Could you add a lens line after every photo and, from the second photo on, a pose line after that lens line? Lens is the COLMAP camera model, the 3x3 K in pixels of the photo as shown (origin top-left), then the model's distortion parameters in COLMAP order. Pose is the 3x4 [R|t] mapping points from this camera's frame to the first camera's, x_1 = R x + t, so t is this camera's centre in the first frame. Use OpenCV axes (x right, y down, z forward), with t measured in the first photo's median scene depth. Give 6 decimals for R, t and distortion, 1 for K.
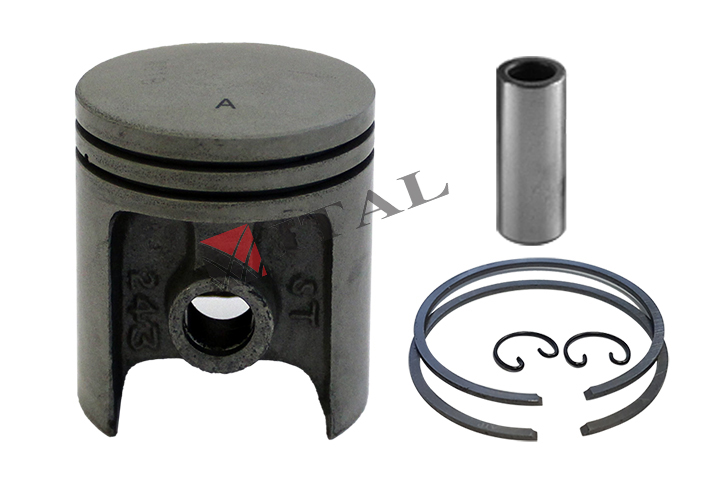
lens RADIAL K [[697.0, 0, 356.7], [0, 697.0, 245.6], [0, 0, 1]] dist [0.006823, 0.000000]
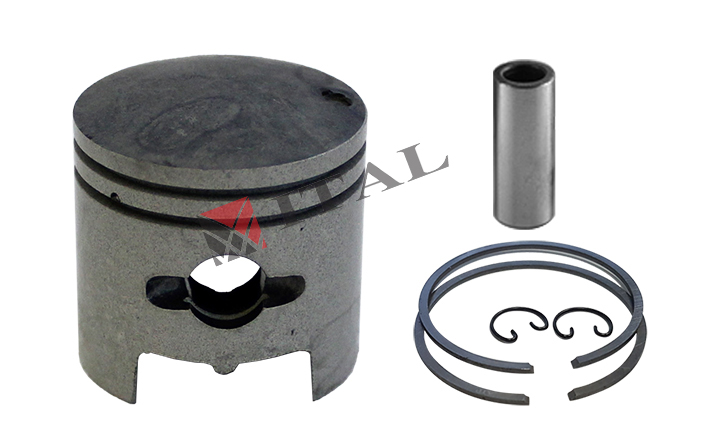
lens RADIAL K [[698.8, 0, 357.9], [0, 698.8, 214.0], [0, 0, 1]] dist [0.006775, 0.000000]
pose [[0.999995, 0.000205, 0.003168, -0.018444], [-0.000203, 1.000000, -0.000598, -0.024466], [-0.003168, 0.000597, 0.999995, -0.115961]]
